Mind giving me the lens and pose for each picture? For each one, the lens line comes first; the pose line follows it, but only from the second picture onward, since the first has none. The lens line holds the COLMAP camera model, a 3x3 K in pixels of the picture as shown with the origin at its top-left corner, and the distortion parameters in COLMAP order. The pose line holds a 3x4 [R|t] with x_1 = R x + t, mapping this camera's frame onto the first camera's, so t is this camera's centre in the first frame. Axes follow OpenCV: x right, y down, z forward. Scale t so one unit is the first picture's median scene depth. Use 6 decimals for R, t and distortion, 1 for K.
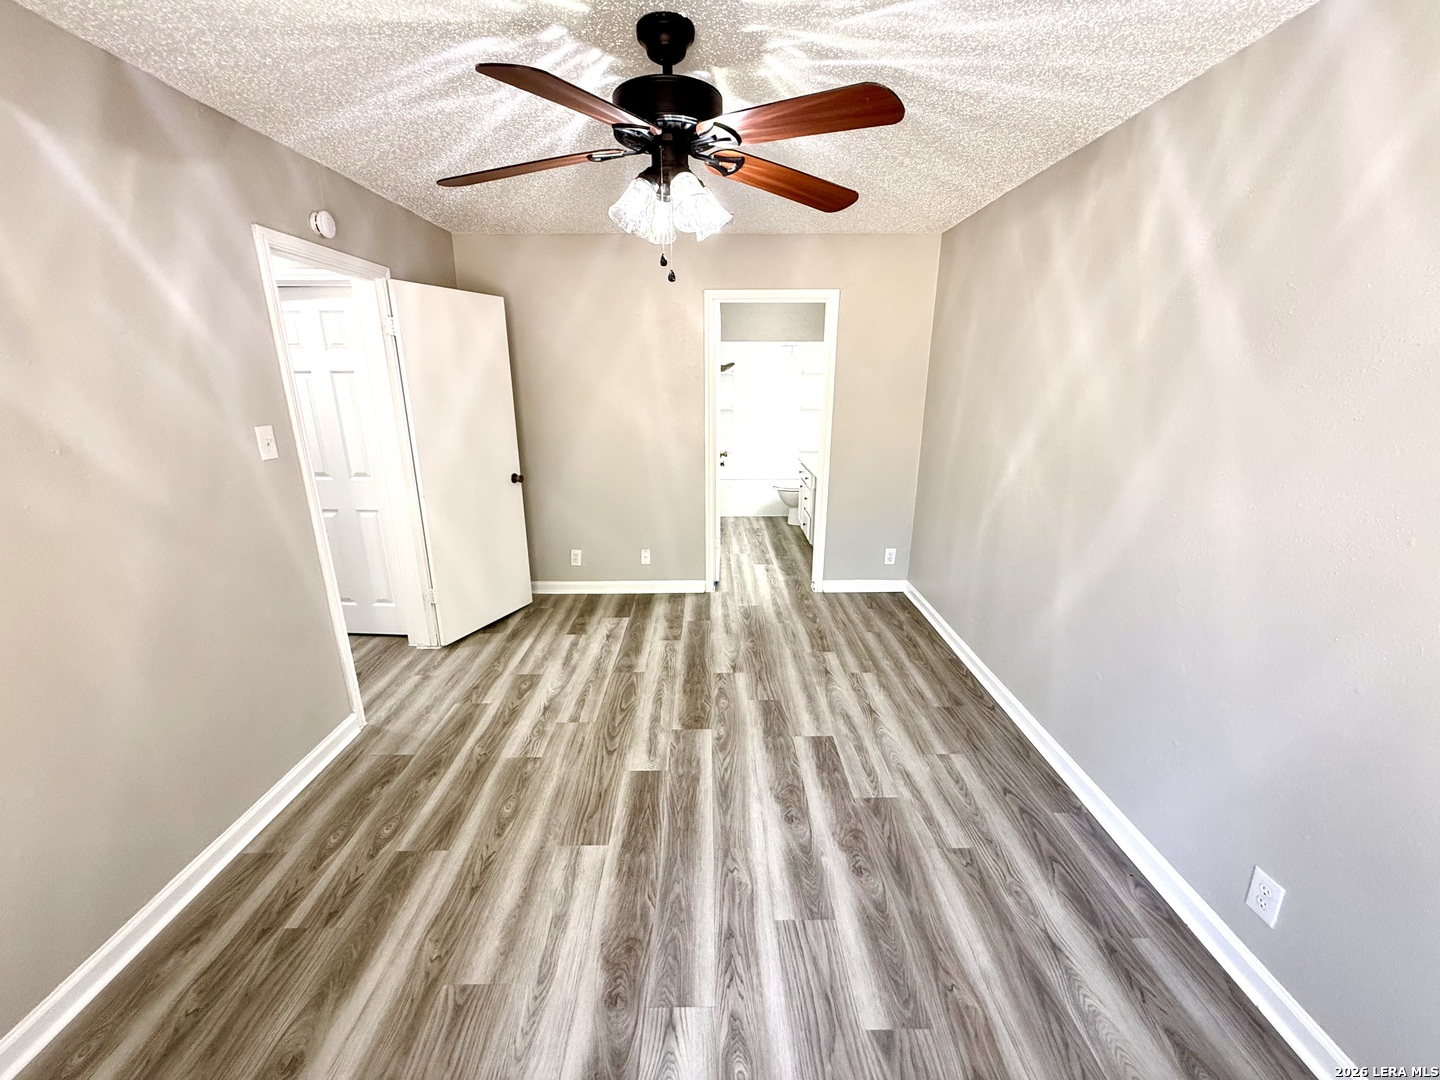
lens RADIAL K [[574.3, 0, 720.8], [0, 574.3, 542.8], [0, 0, 1]] dist [0.001624, 0.000201]
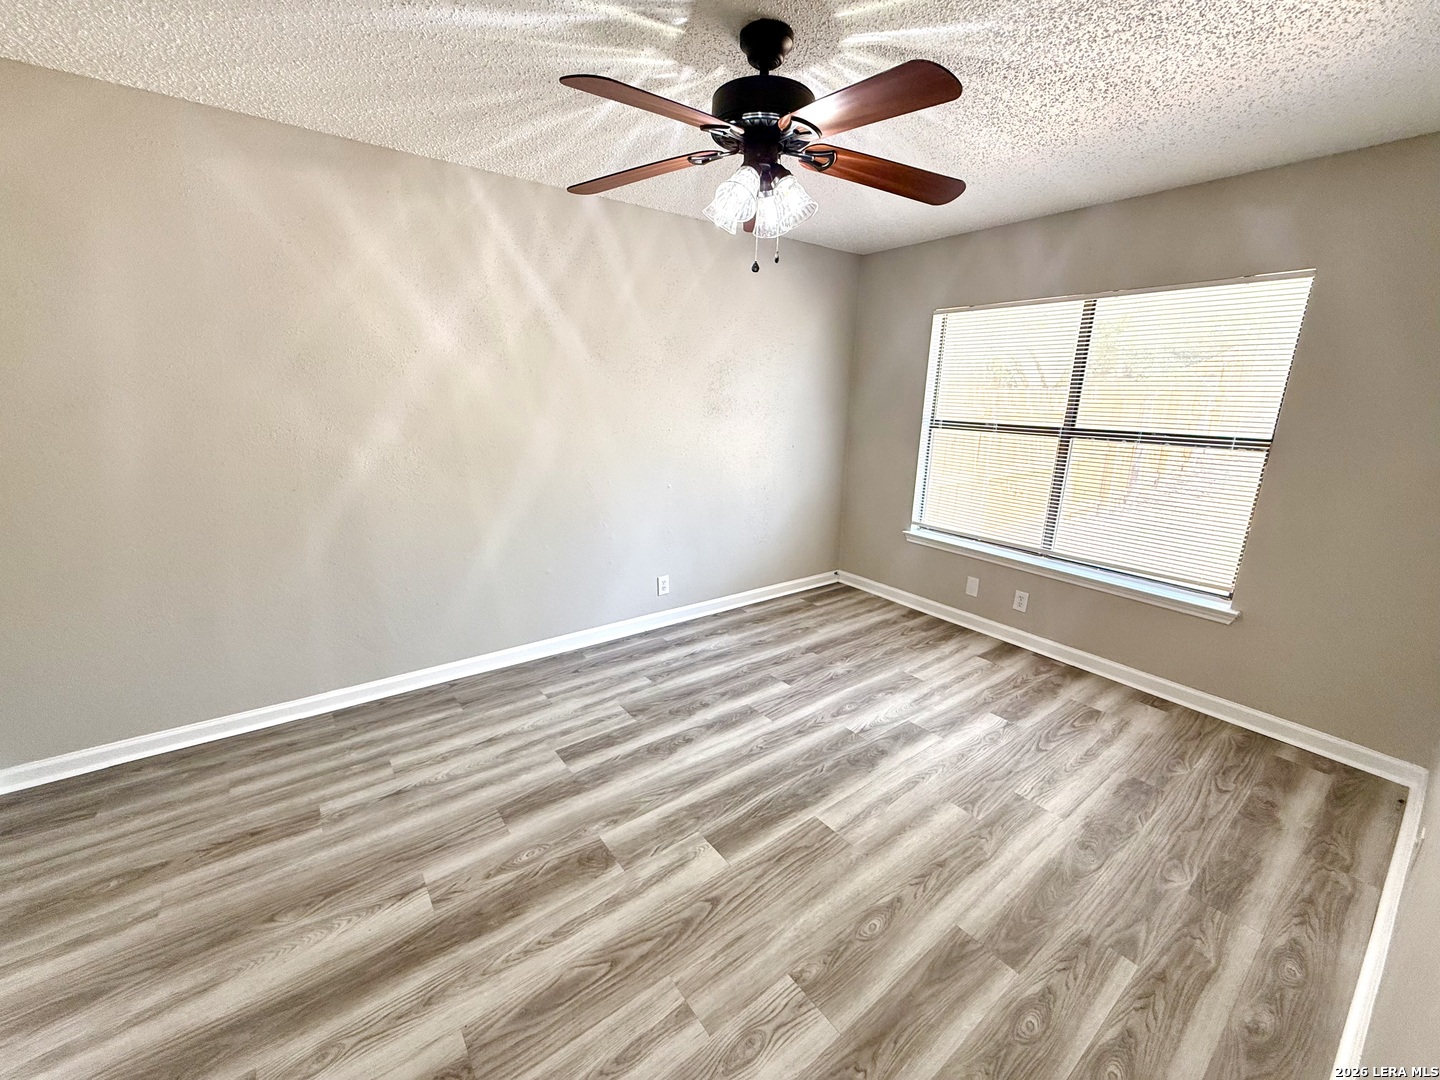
lens RADIAL K [[574.3, 0, 720.0], [0, 574.3, 541.1], [0, 0, 1]] dist [0.001624, 0.000201]
pose [[-0.588458, -0.216859, 0.778902, -0.695703], [0.210546, 0.889022, 0.406584, -0.325172], [-0.780633, 0.403252, -0.477494, 1.251248]]
